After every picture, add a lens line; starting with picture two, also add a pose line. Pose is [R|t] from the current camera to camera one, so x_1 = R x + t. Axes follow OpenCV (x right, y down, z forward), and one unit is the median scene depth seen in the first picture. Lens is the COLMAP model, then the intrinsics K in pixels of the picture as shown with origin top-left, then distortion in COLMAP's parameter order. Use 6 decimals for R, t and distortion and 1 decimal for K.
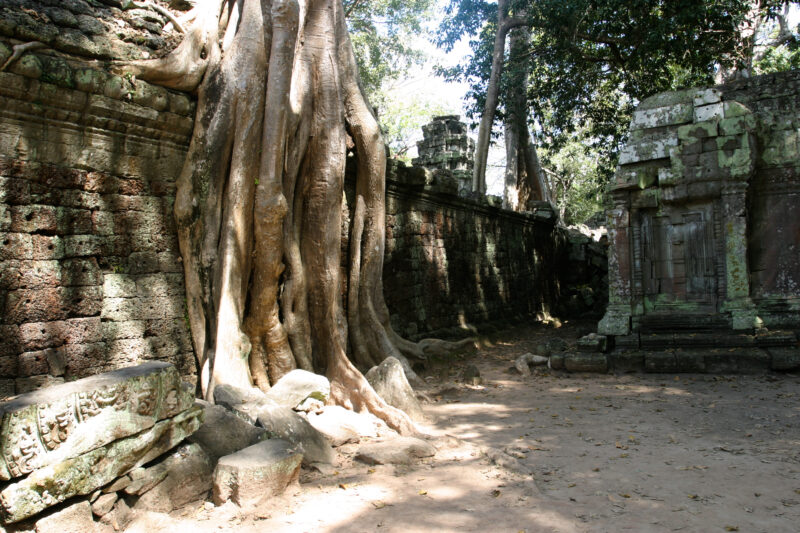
lens RADIAL K [[623.0, 0, 401.7], [0, 623.0, 266.6], [0, 0, 1]] dist [-0.039466, 0.041288]
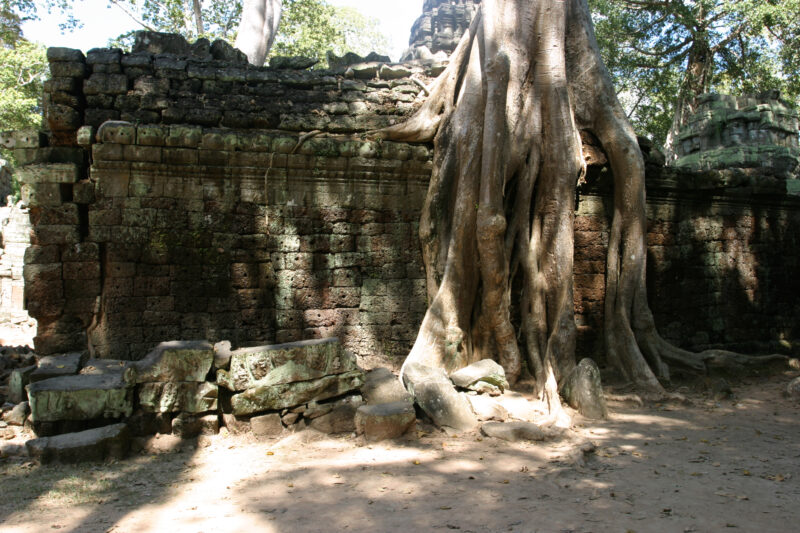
lens RADIAL K [[623.0, 0, 400.6], [0, 623.0, 263.5], [0, 0, 1]] dist [-0.039466, 0.041288]
pose [[0.776382, 0.005095, -0.630242, 0.470315], [-0.007224, 0.999974, -0.000814, -0.021941], [0.630221, 0.005185, 0.776398, -0.072013]]
